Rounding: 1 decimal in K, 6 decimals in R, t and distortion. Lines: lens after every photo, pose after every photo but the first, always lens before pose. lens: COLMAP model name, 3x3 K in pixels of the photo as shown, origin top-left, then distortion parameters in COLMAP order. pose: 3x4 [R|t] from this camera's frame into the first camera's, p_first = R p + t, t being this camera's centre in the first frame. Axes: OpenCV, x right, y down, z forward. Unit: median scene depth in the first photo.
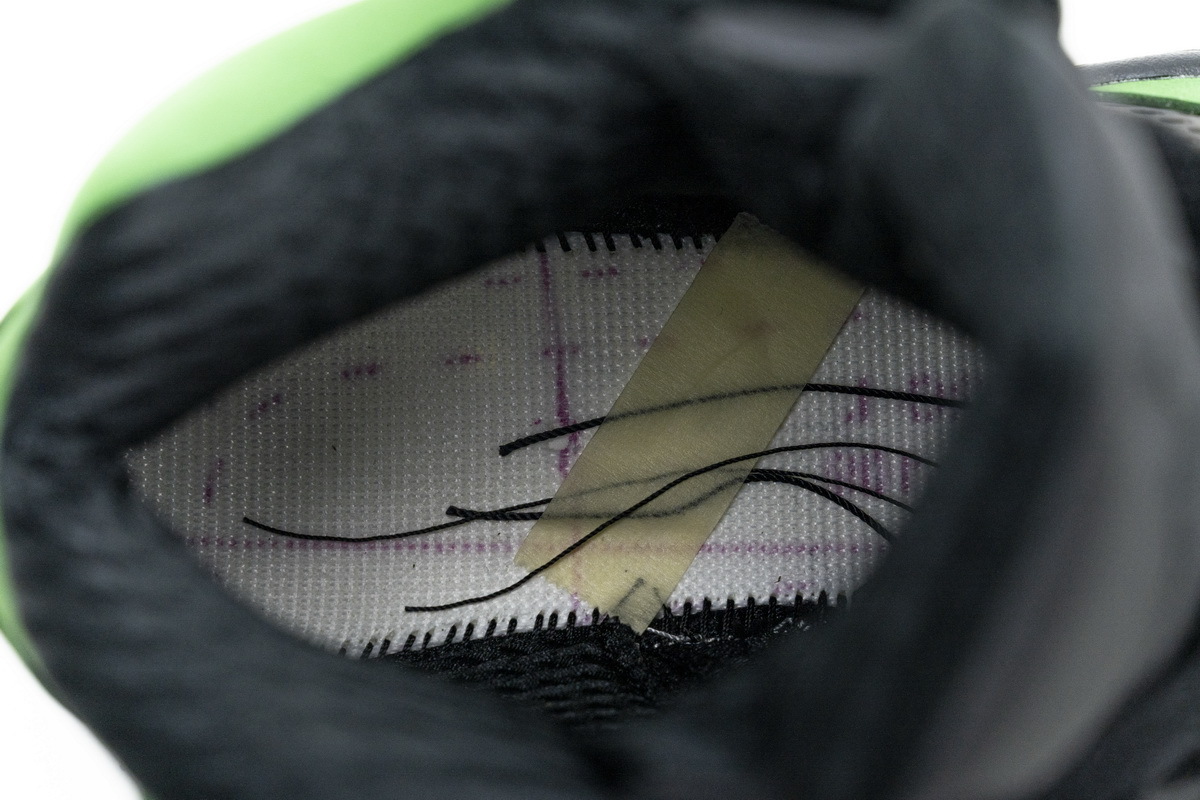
lens RADIAL K [[2374.4, 0, 600.0], [0, 2374.4, 400.0], [0, 0, 1]] dist [0.001689, 0.274366]
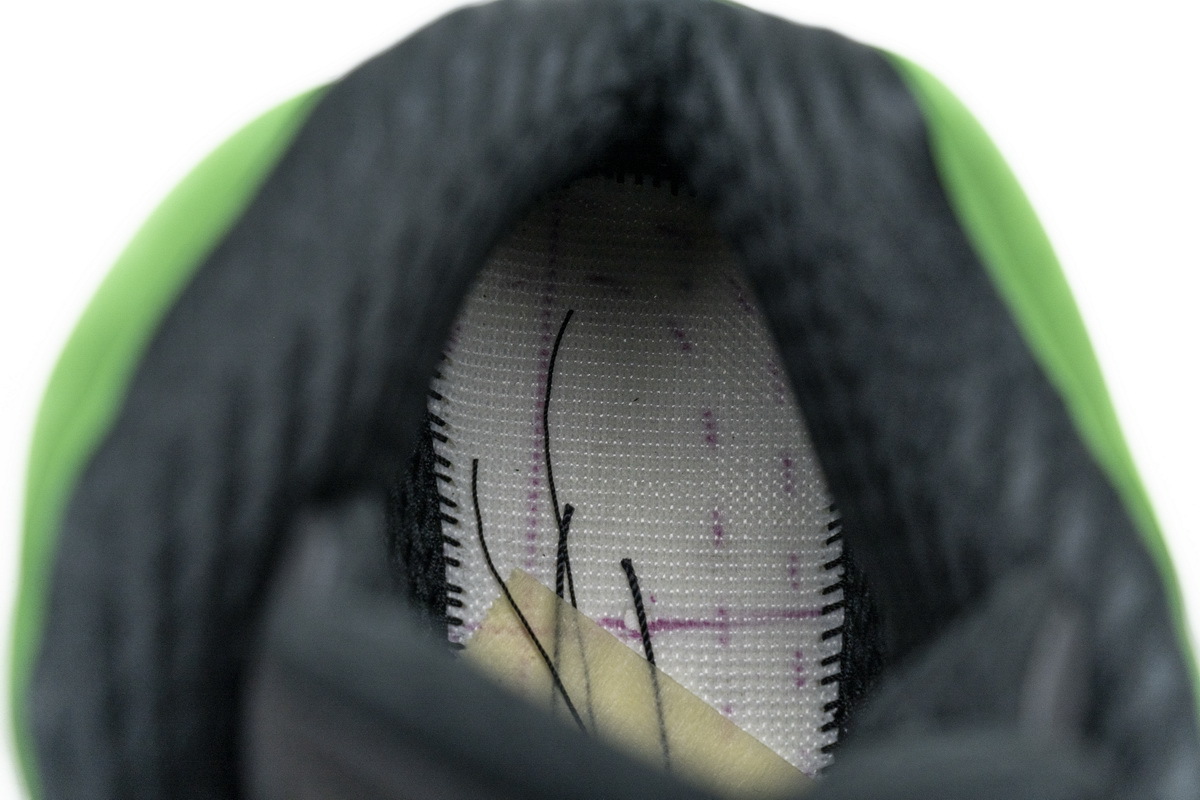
lens RADIAL K [[2374.4, 0, 600.0], [0, 2374.4, 400.0], [0, 0, 1]] dist [0.001689, 0.274366]
pose [[-0.047653, 0.971753, -0.231138, 0.125803], [-0.998826, -0.044343, 0.019495, 0.015941], [0.008695, 0.231796, 0.972726, 0.003025]]
